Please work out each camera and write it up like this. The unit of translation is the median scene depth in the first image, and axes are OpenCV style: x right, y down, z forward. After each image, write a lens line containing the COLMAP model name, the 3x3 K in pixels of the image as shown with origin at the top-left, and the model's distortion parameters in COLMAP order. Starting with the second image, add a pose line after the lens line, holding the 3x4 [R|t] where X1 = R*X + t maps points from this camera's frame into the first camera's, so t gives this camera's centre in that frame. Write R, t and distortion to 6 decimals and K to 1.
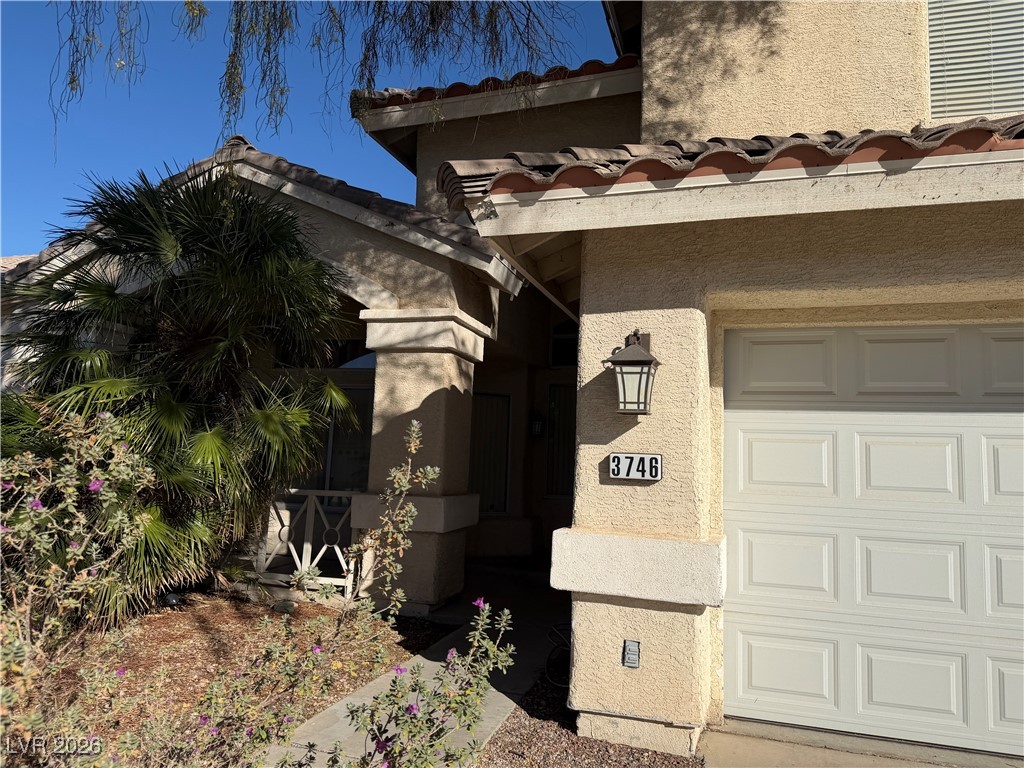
lens RADIAL K [[732.4, 0, 514.6], [0, 732.4, 385.9], [0, 0, 1]] dist [0.003065, -0.010316]
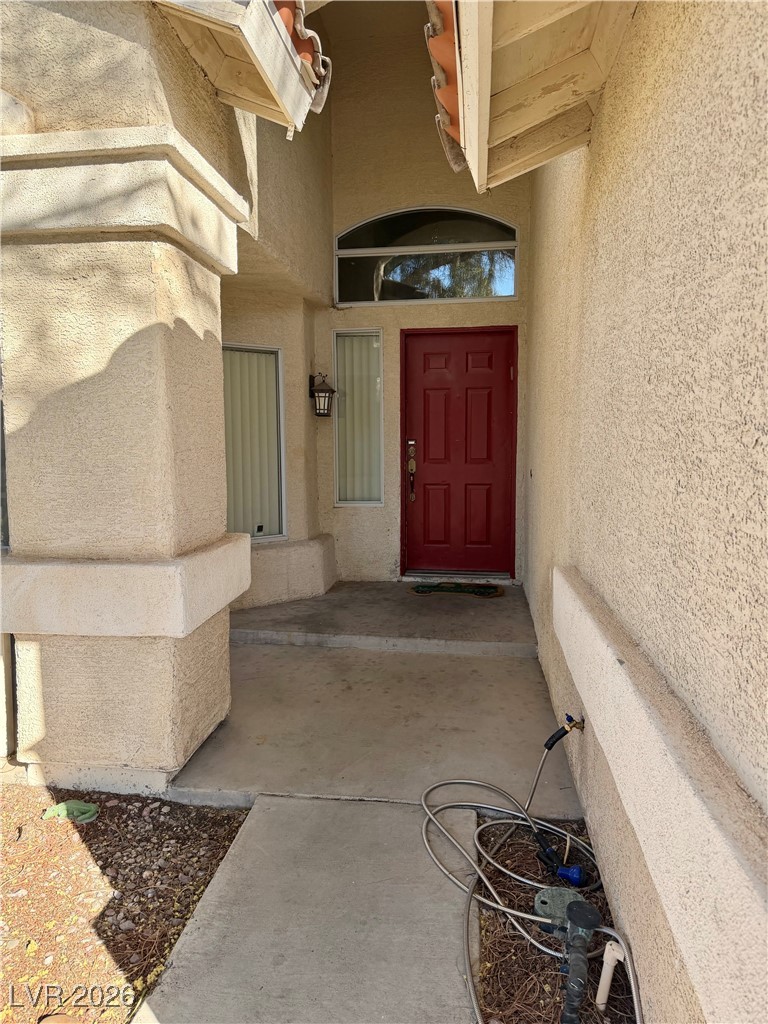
lens RADIAL K [[732.4, 0, 376.0], [0, 732.4, 513.7], [0, 0, 1]] dist [0.003065, -0.010316]
pose [[0.985576, -0.059927, 0.158269, -0.042547], [0.025091, 0.976613, 0.213536, 0.024150], [-0.167364, -0.206485, 0.964030, 0.511821]]
